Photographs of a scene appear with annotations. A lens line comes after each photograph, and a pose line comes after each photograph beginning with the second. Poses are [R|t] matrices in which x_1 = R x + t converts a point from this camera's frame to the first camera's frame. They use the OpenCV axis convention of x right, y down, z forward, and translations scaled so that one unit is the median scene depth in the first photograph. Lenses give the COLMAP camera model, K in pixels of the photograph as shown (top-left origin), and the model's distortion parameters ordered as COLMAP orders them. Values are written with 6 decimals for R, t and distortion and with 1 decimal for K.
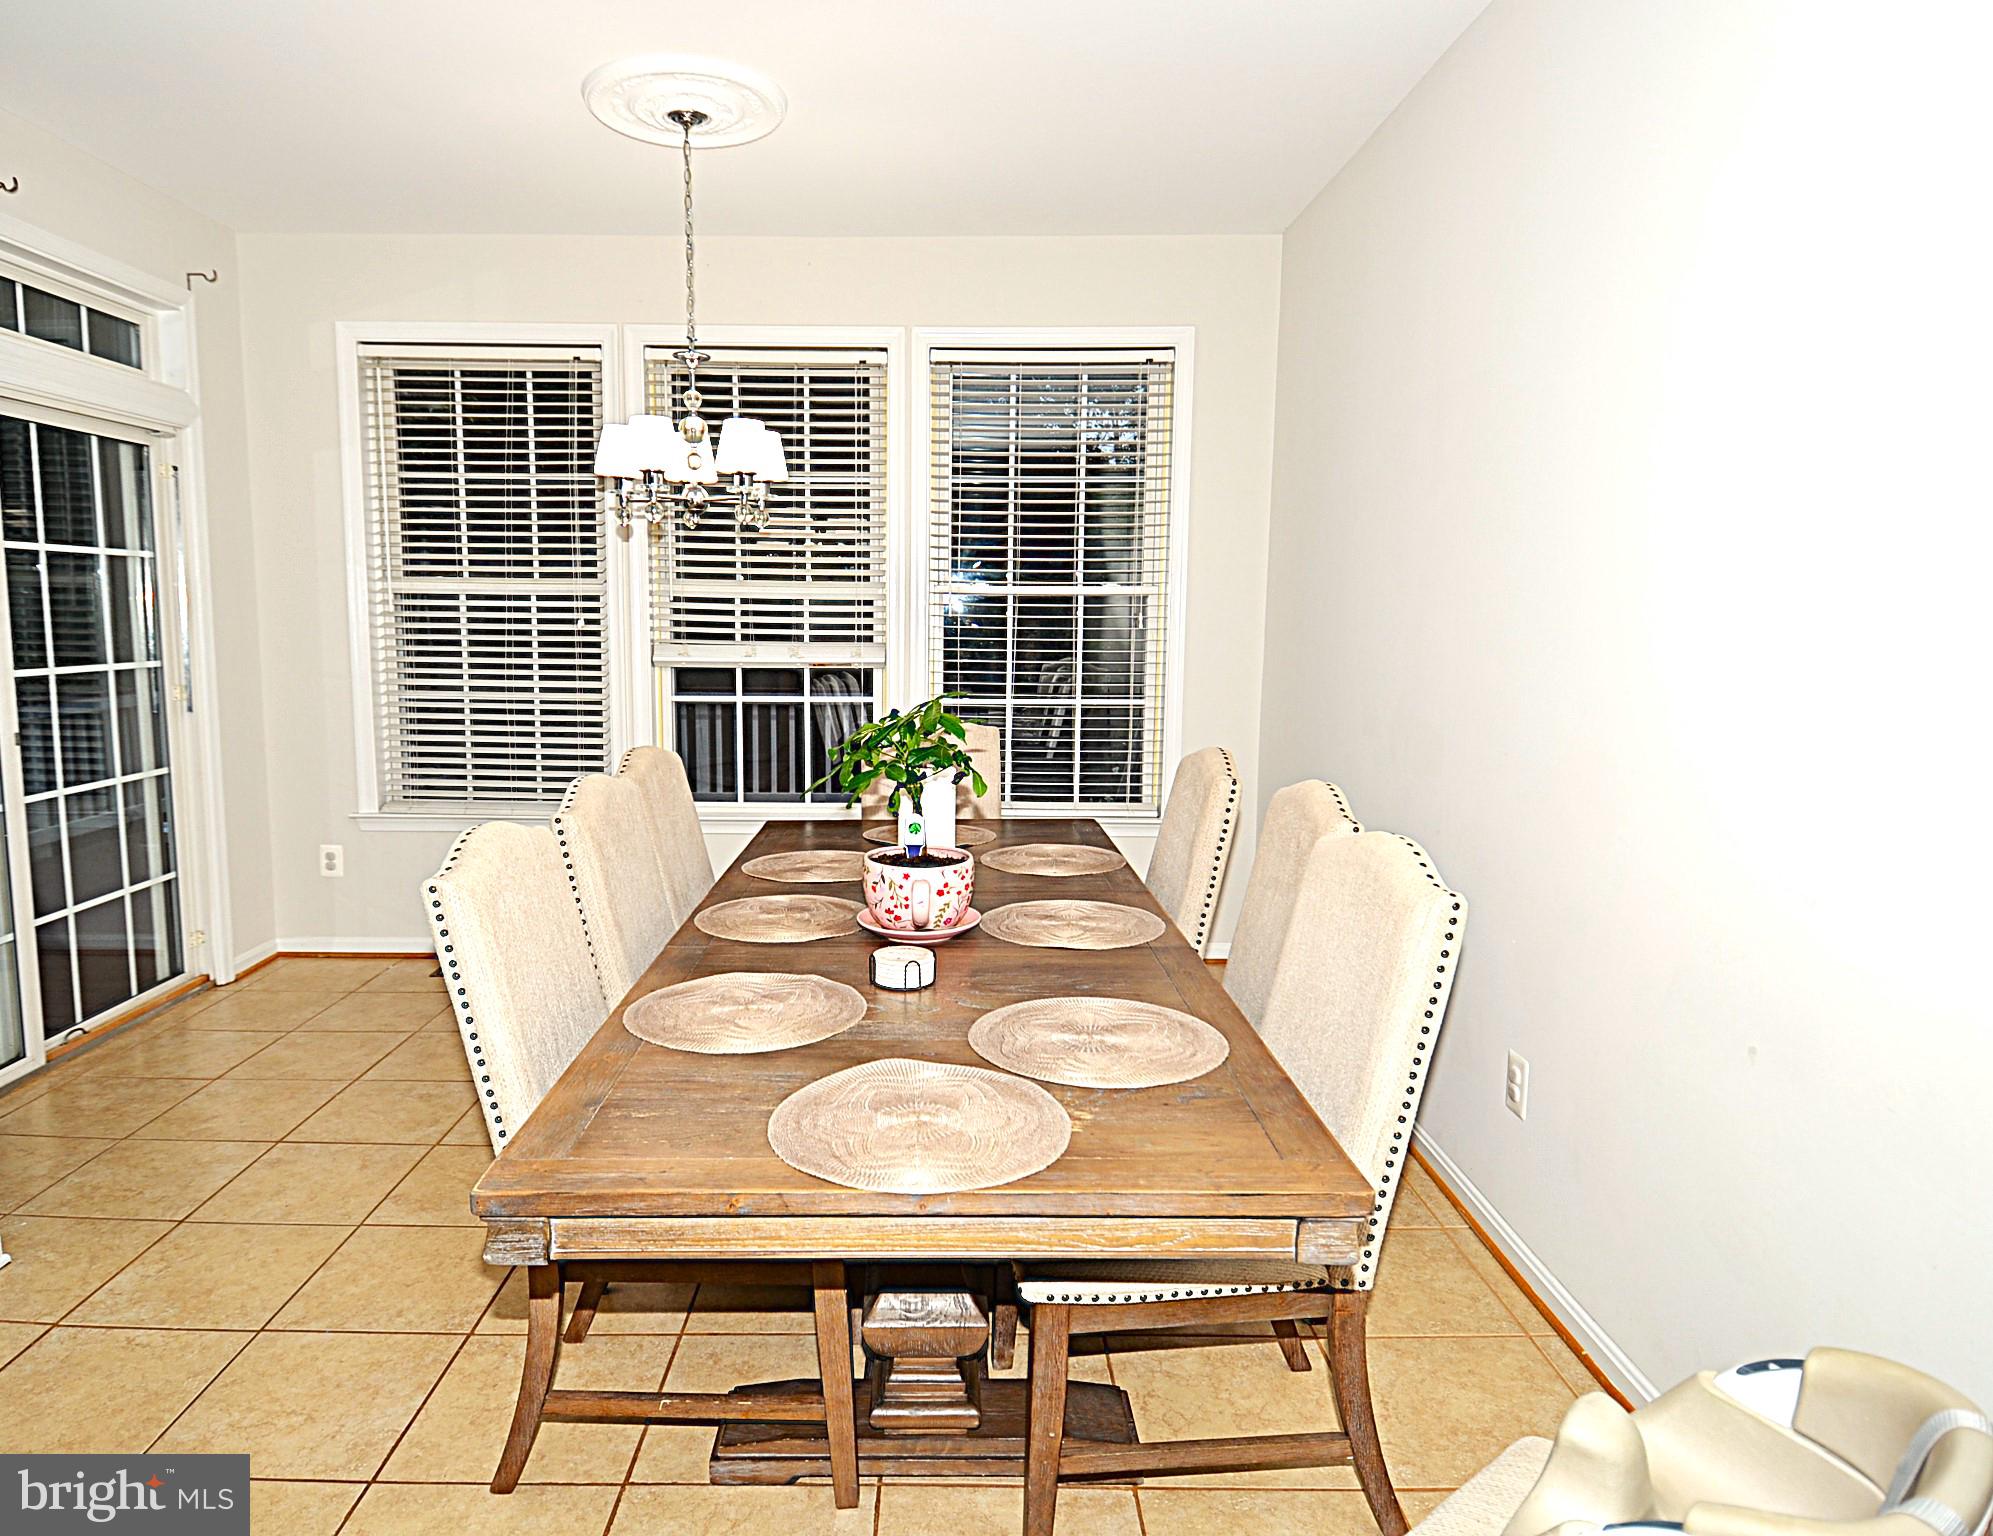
lens RADIAL K [[1160.2, 0, 996.5], [0, 1160.2, 768.0], [0, 0, 1]] dist [0.007299, -0.001471]
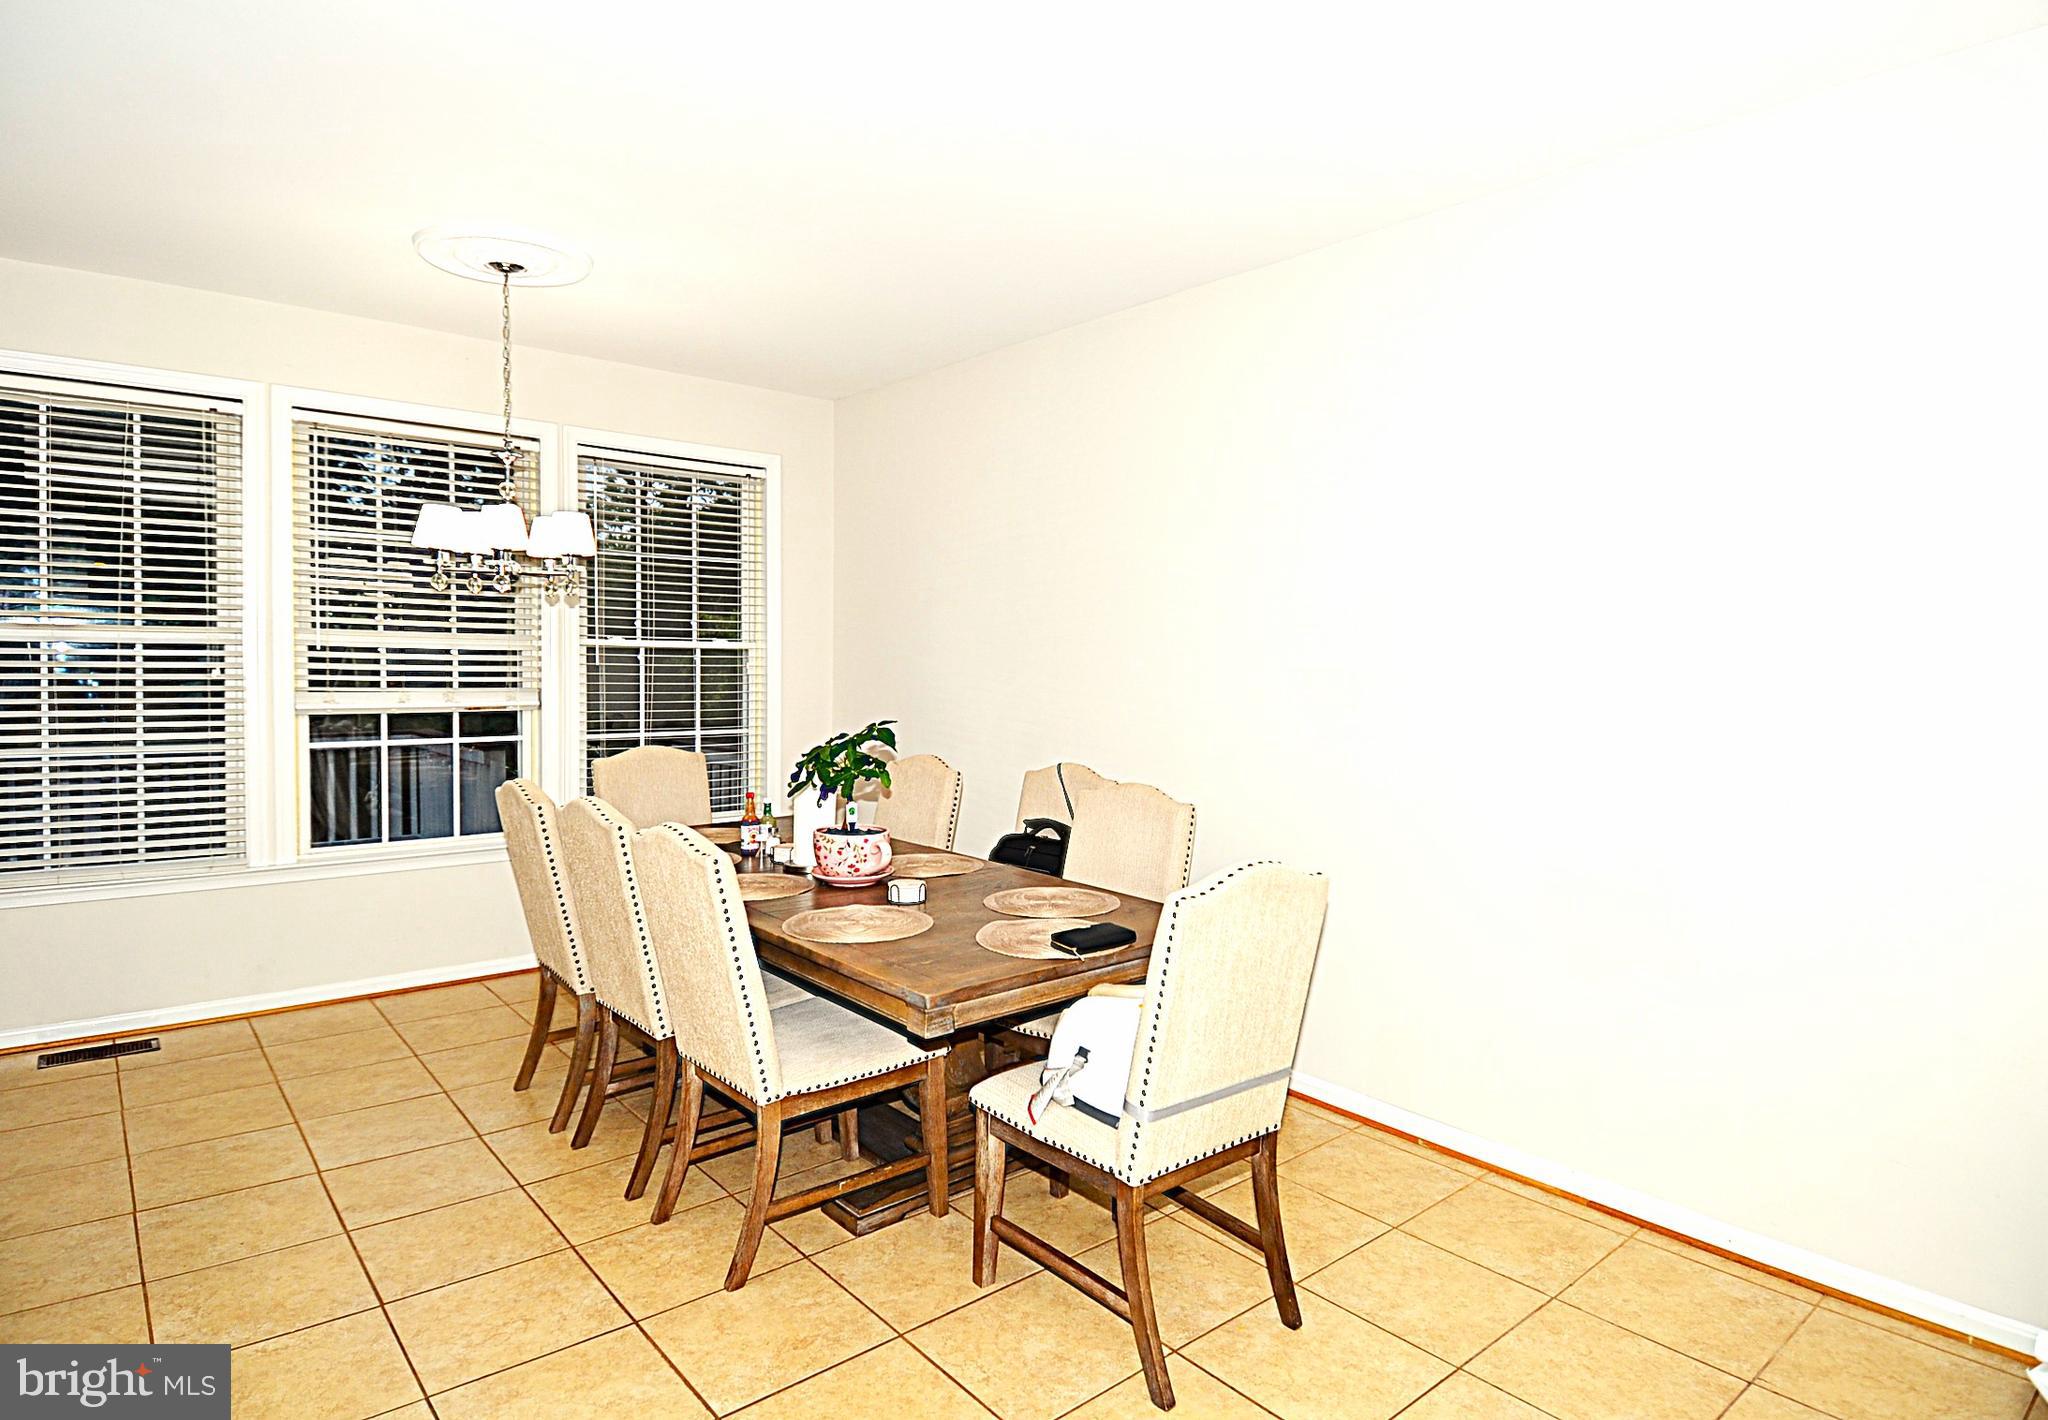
lens RADIAL K [[1121.8, 0, 1020.0], [0, 1121.8, 699.0], [0, 0, 1]] dist [0.000826, -0.034586]
pose [[0.756002, -0.020519, 0.654247, -0.454489], [0.076805, 0.995385, -0.057532, 0.003419], [-0.650047, 0.093743, 0.754089, -0.143107]]
